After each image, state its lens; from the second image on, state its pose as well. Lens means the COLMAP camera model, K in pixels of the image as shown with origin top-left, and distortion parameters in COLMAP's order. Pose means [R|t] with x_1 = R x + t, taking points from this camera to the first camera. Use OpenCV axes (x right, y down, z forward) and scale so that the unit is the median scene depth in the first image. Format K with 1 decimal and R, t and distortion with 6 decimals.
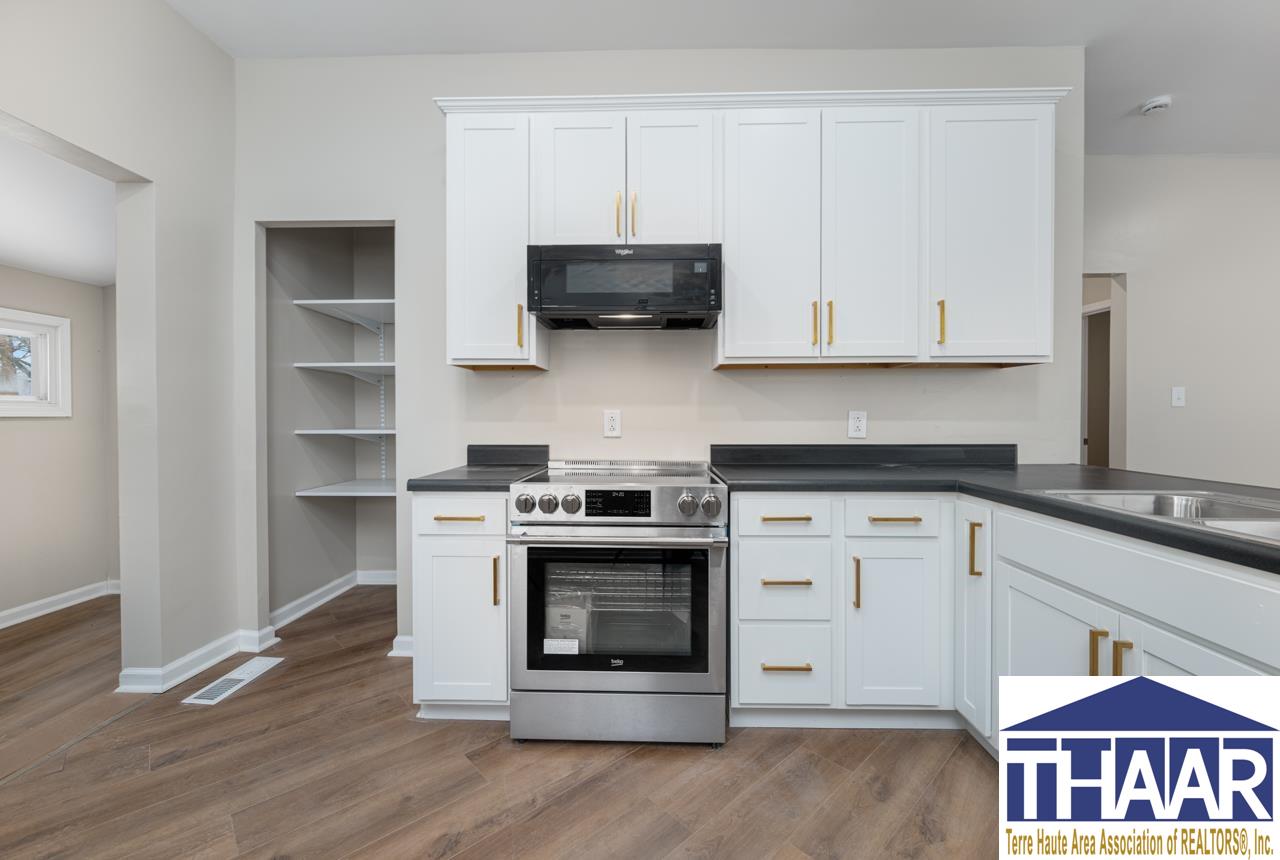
lens RADIAL K [[523.7, 0, 640.6], [0, 523.7, 423.4], [0, 0, 1]] dist [-0.000499, -0.000236]
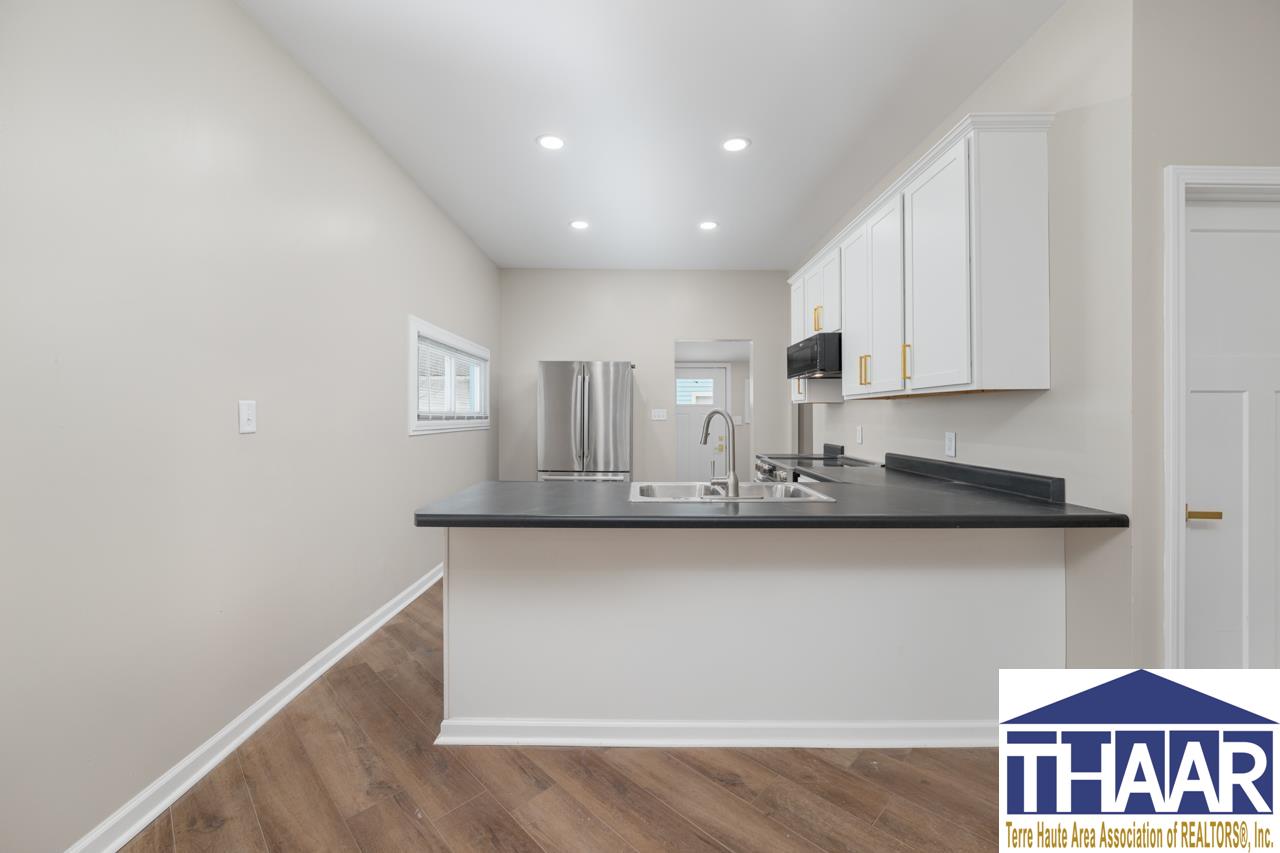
lens RADIAL K [[506.3, 0, 639.0], [0, 506.3, 417.6], [0, 0, 1]] dist [-0.000262, -0.000023]
pose [[0.025896, 0.004754, -0.999653, 1.802581], [-0.013432, 0.999900, 0.004408, -0.062032], [0.999574, 0.013313, 0.025957, 0.363242]]
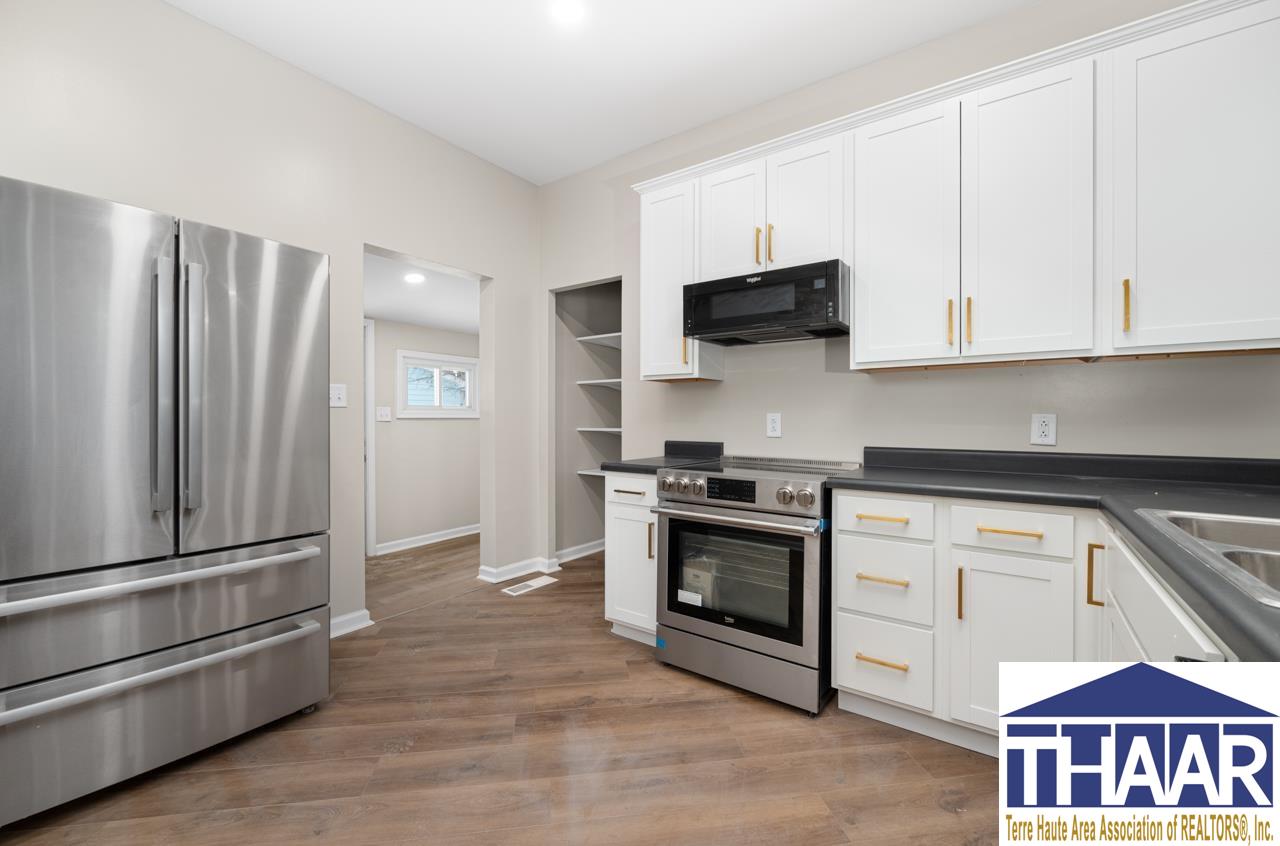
lens RADIAL K [[513.1, 0, 639.5], [0, 513.1, 424.9], [0, 0, 1]] dist [-0.000382, -0.000013]
pose [[0.825189, 0.009773, -0.564772, 0.413728], [-0.009892, 0.999947, 0.002850, -0.000775], [0.564770, 0.003234, 0.825242, -0.100368]]
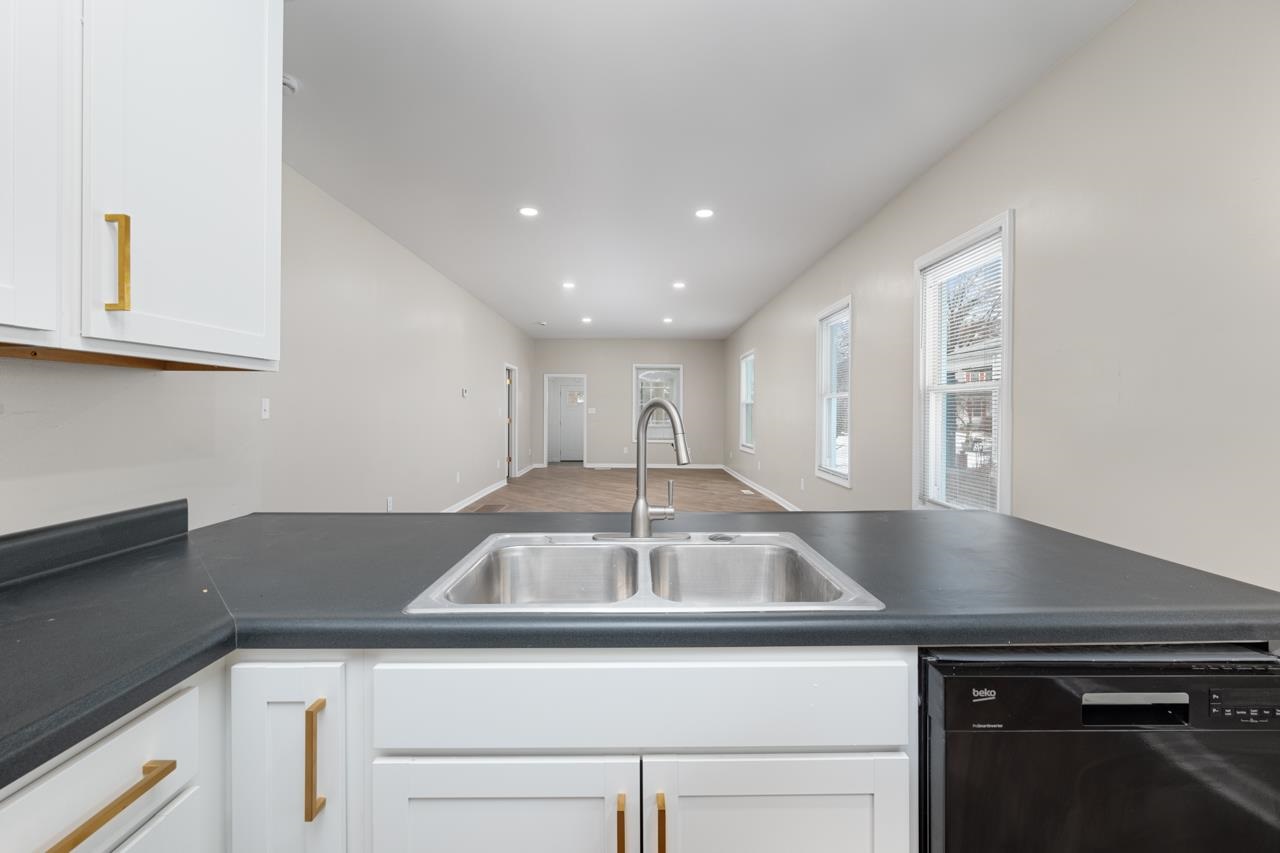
lens RADIAL K [[507.9, 0, 639.6], [0, 507.9, 406.1], [0, 0, 1]] dist [-0.000642, -0.000085]
pose [[-0.035815, 0.007131, 0.999333, 0.137071], [0.014456, 0.999874, -0.006617, -0.066104], [-0.999254, 0.014209, -0.035914, 0.599132]]
